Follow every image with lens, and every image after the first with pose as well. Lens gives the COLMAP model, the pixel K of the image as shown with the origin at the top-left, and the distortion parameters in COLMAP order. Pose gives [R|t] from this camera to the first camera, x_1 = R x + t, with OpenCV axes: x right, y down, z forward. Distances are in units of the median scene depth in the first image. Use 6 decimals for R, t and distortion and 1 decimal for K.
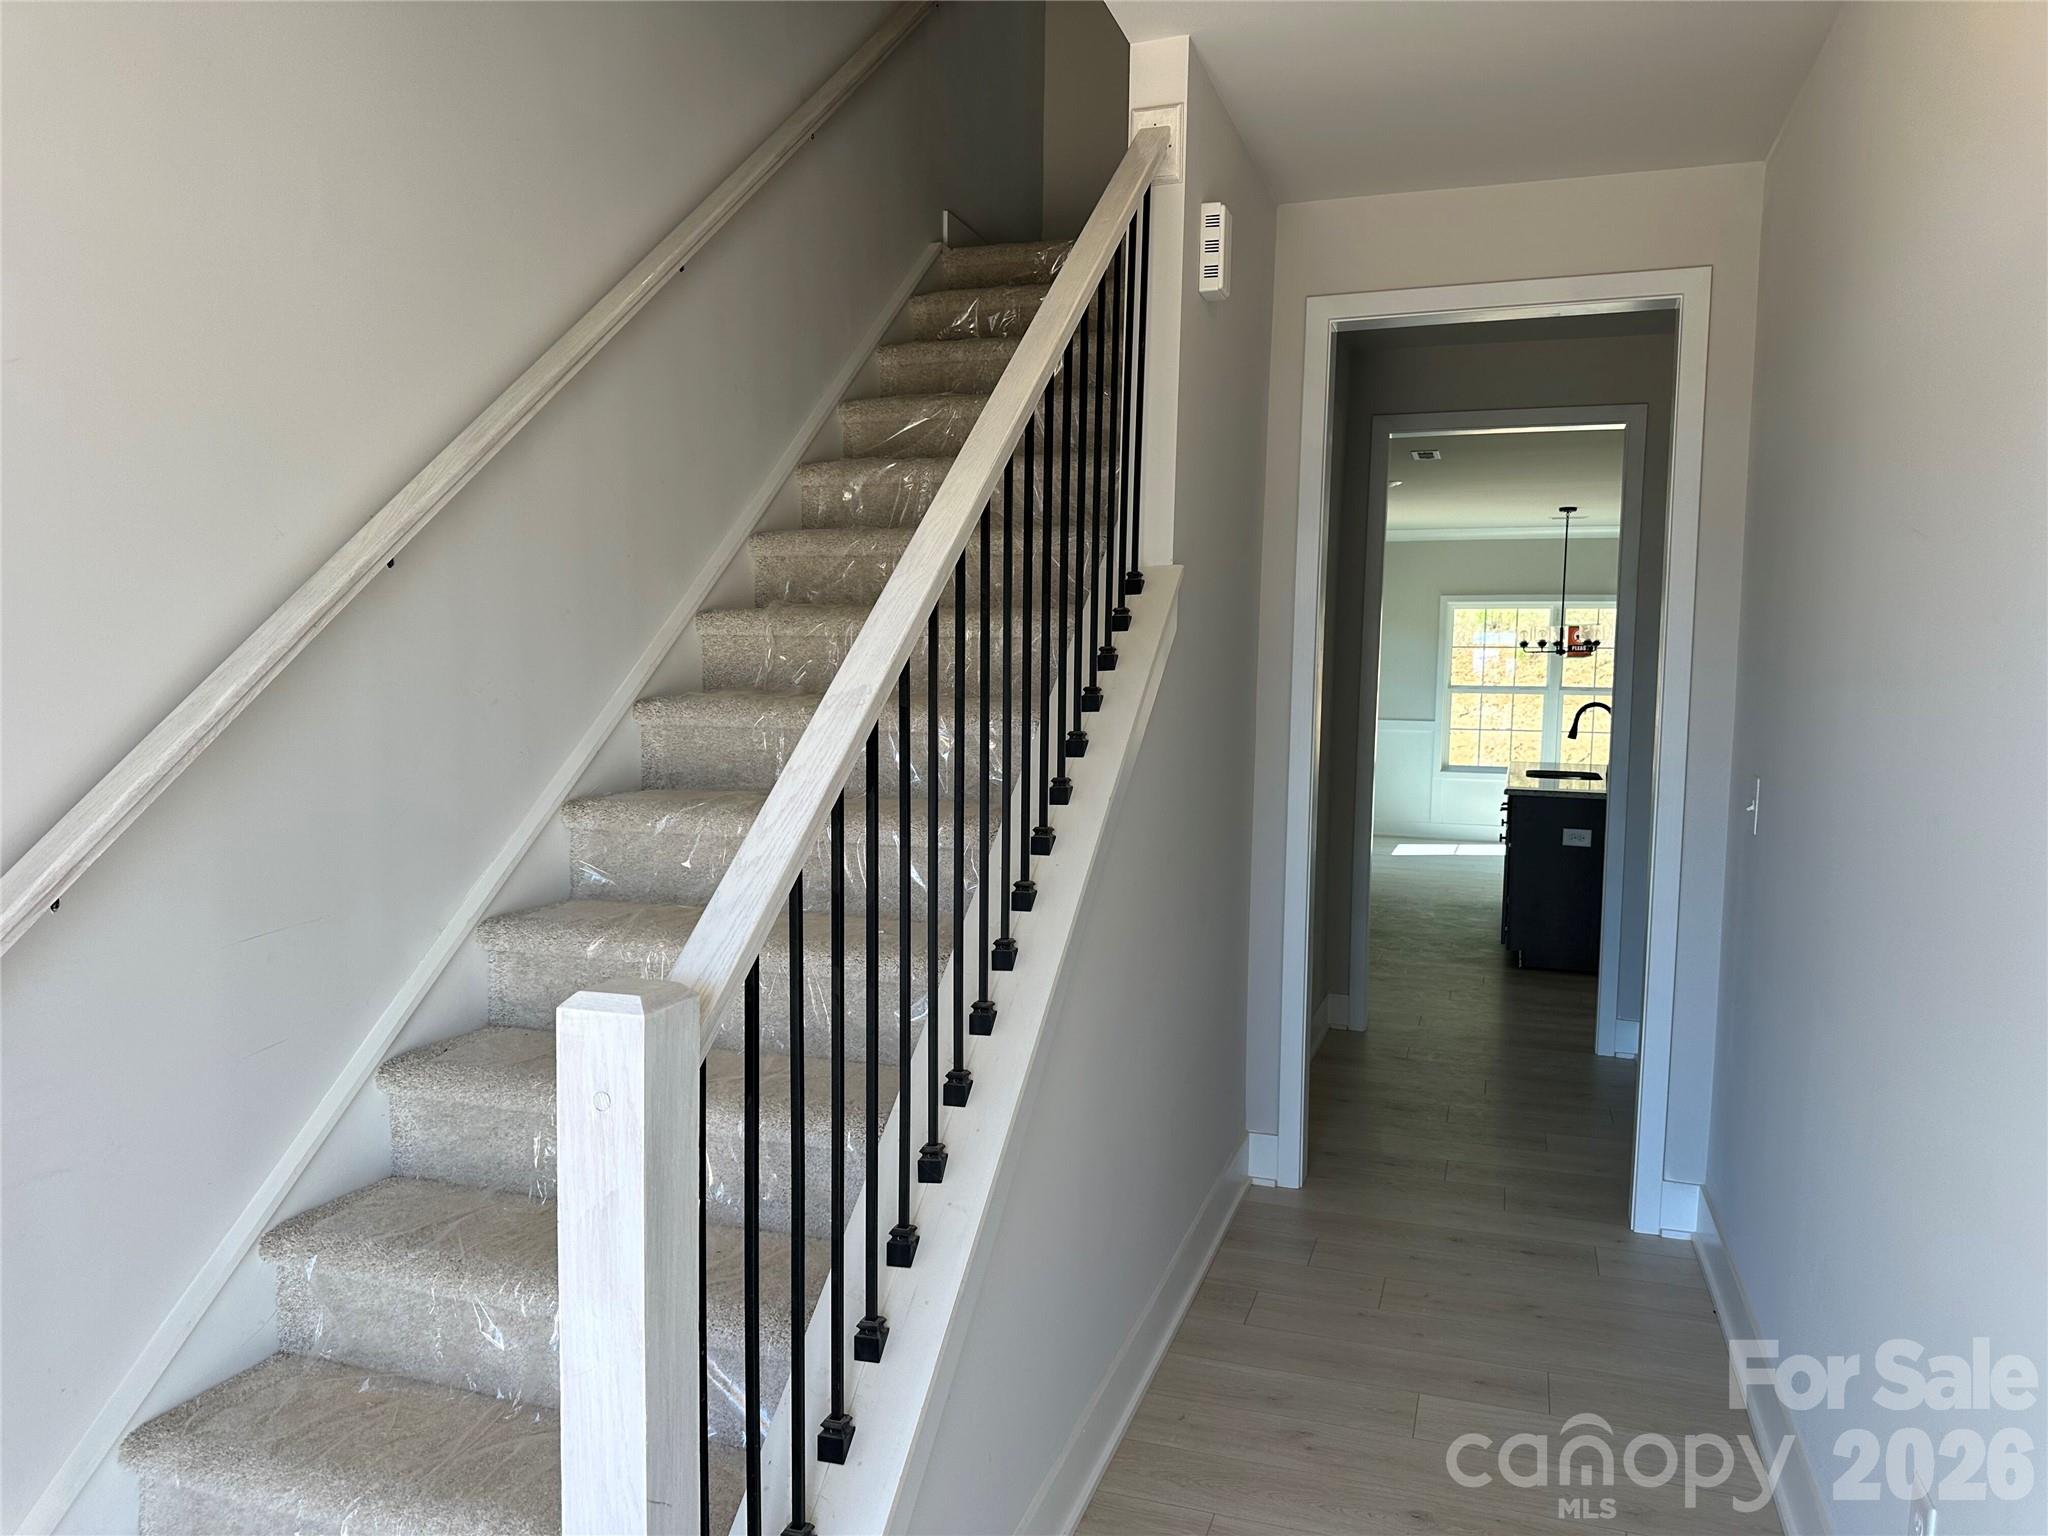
lens RADIAL K [[1459.0, 0, 1020.9], [0, 1459.0, 777.1], [0, 0, 1]] dist [-0.000144, -0.001684]
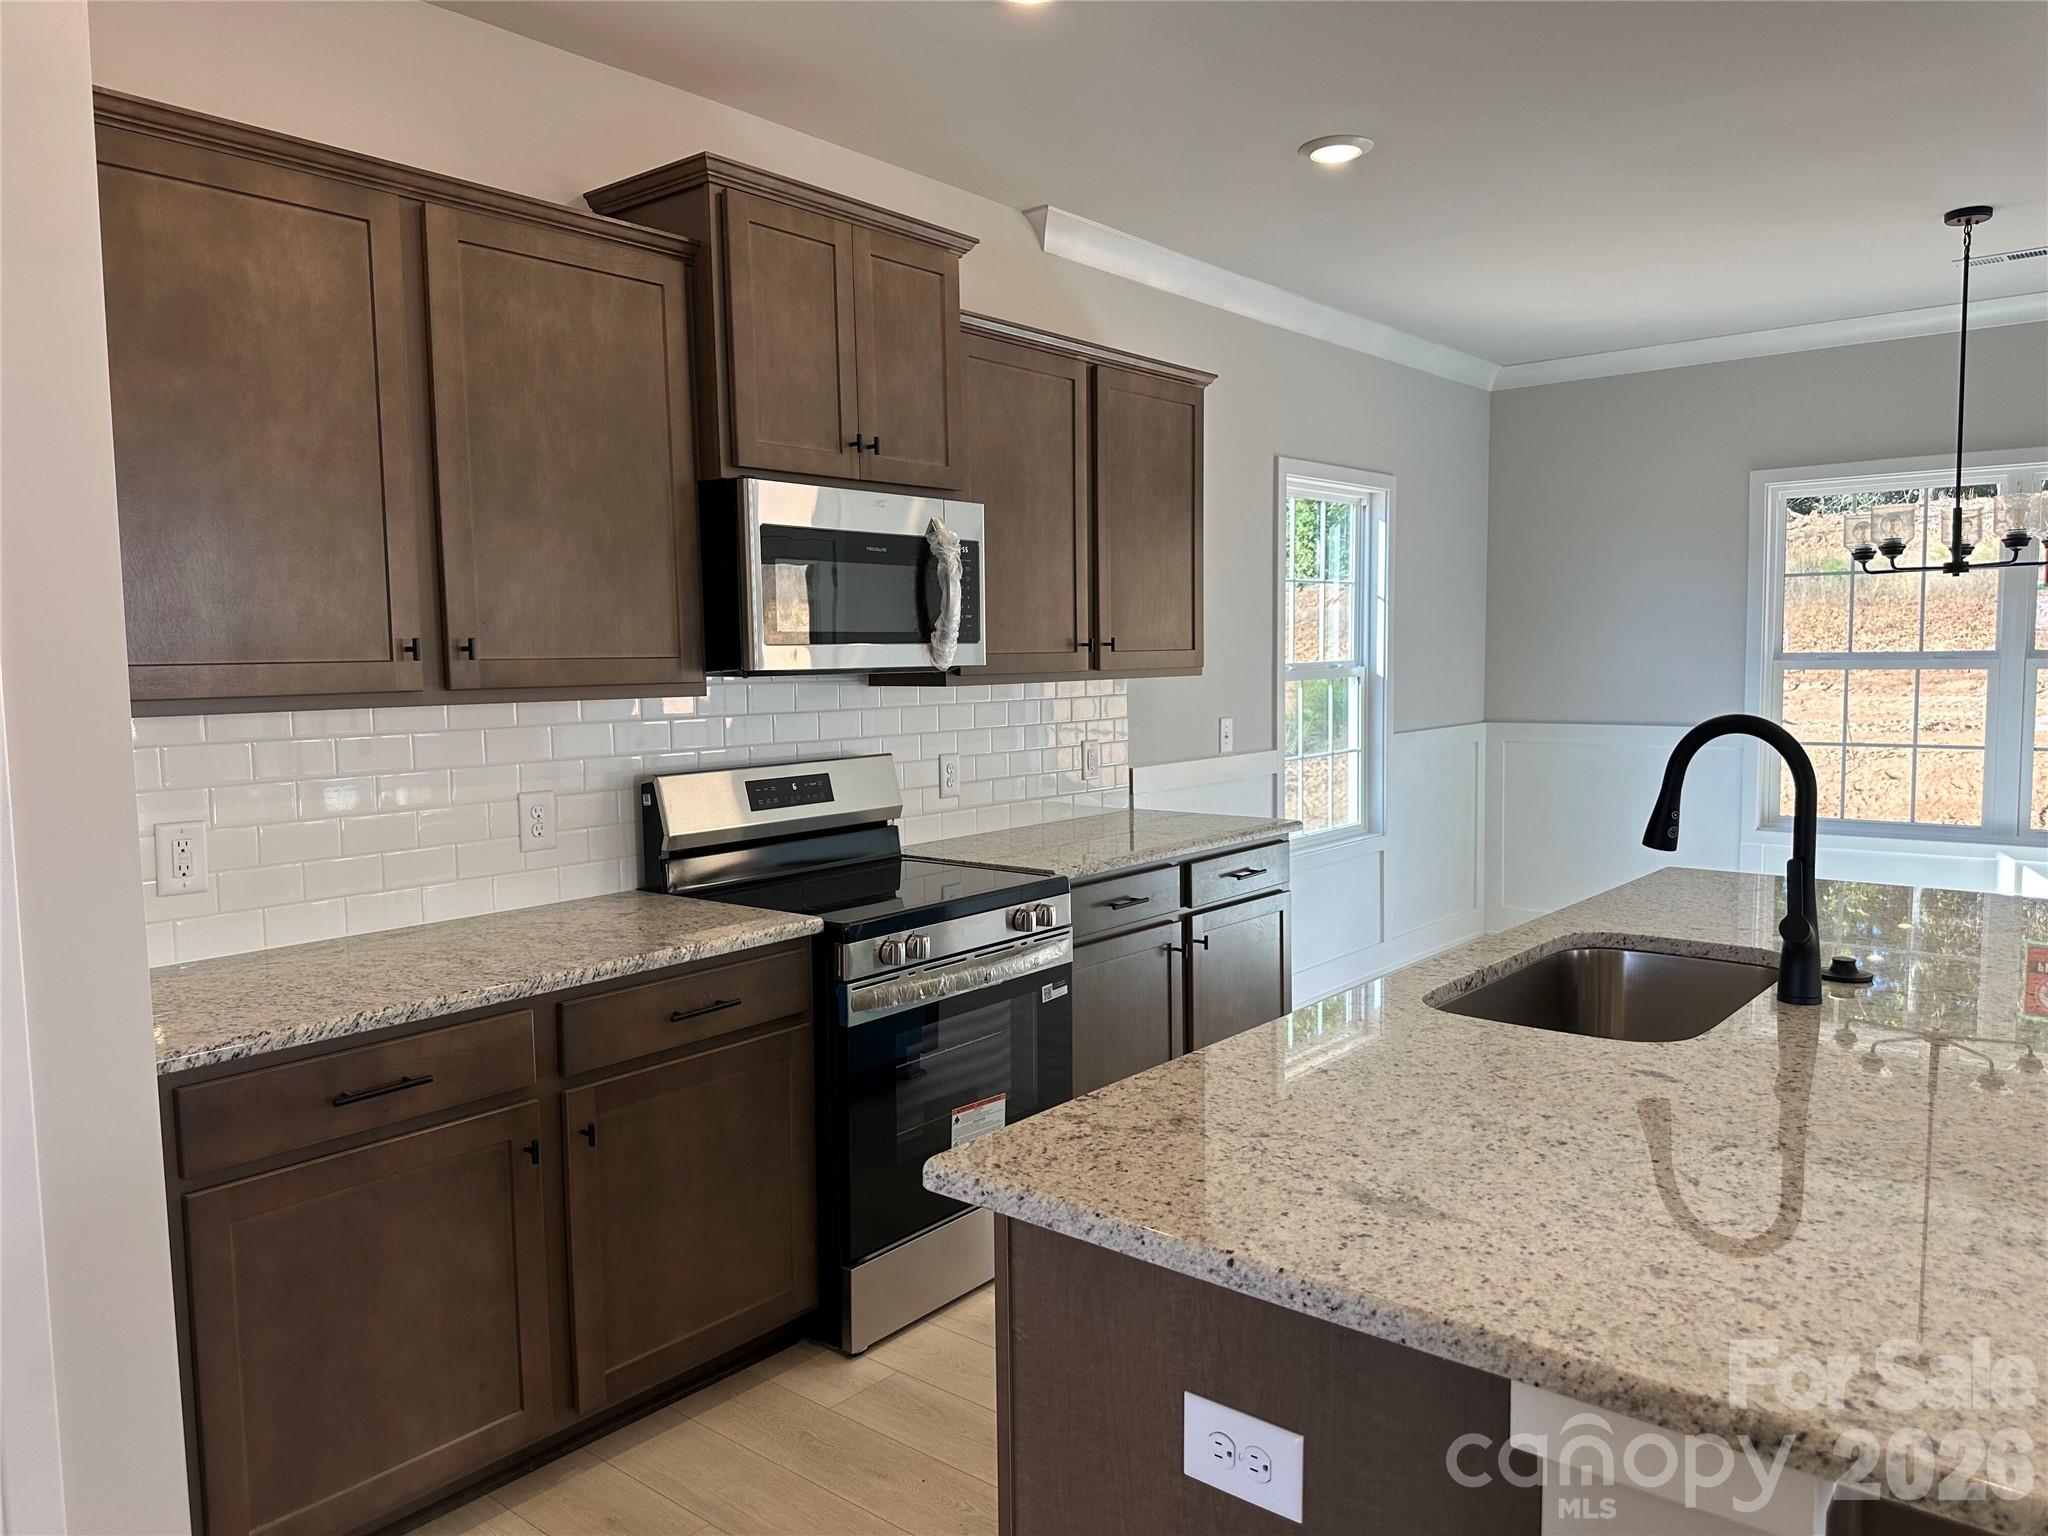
lens RADIAL K [[1459.0, 0, 1027.9], [0, 1459.0, 770.5], [0, 0, 1]] dist [-0.000144, -0.001684]
pose [[0.934281, 0.000740, -0.356537, 0.364646], [0.002423, 0.999962, 0.008426, -0.043850], [0.356529, -0.008736, 0.934243, 0.697444]]
